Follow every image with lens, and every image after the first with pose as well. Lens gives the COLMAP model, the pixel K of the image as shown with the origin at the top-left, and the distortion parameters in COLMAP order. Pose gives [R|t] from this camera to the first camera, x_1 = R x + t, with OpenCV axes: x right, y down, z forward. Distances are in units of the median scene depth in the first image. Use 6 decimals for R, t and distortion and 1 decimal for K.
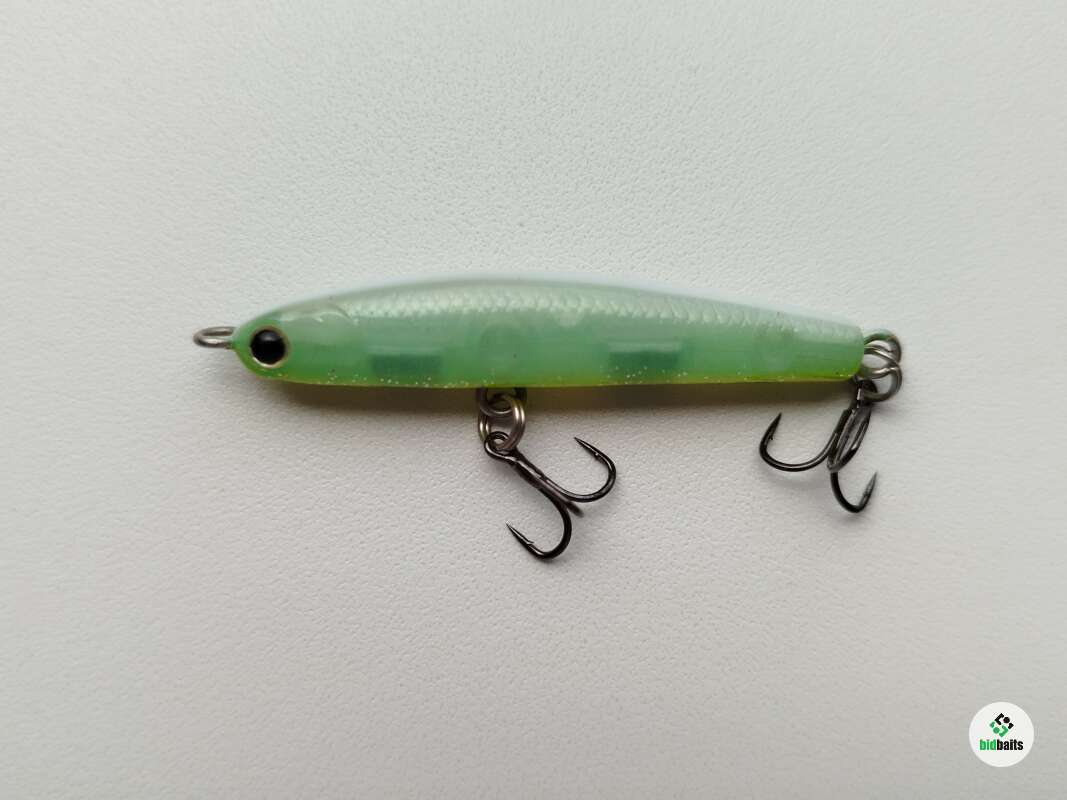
lens RADIAL K [[1105.1, 0, 533.5], [0, 1105.1, 400.0], [0, 0, 1]] dist [0.019970, -0.600055]
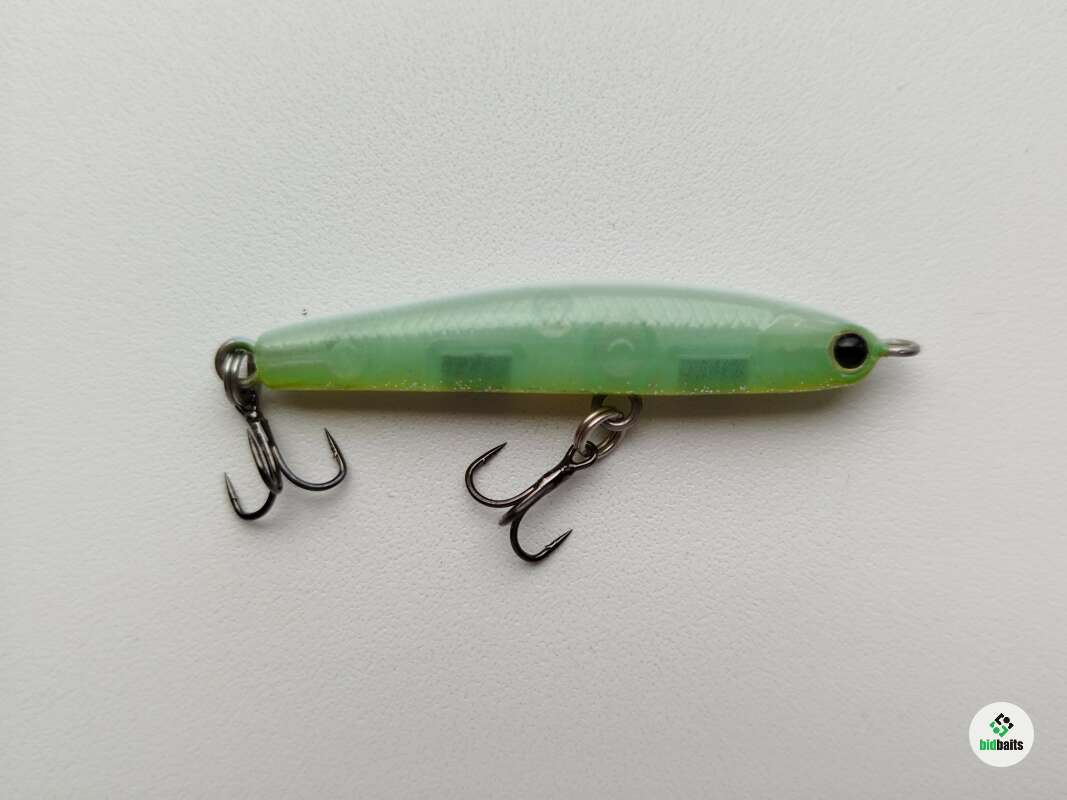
lens RADIAL K [[1105.1, 0, 533.5], [0, 1105.1, 400.0], [0, 0, 1]] dist [0.019970, -0.600055]
pose [[0.999812, 0.018478, 0.005890, 0.071942], [-0.018619, 0.999520, 0.024773, -0.166835], [-0.005430, -0.024879, 0.999676, 0.002949]]
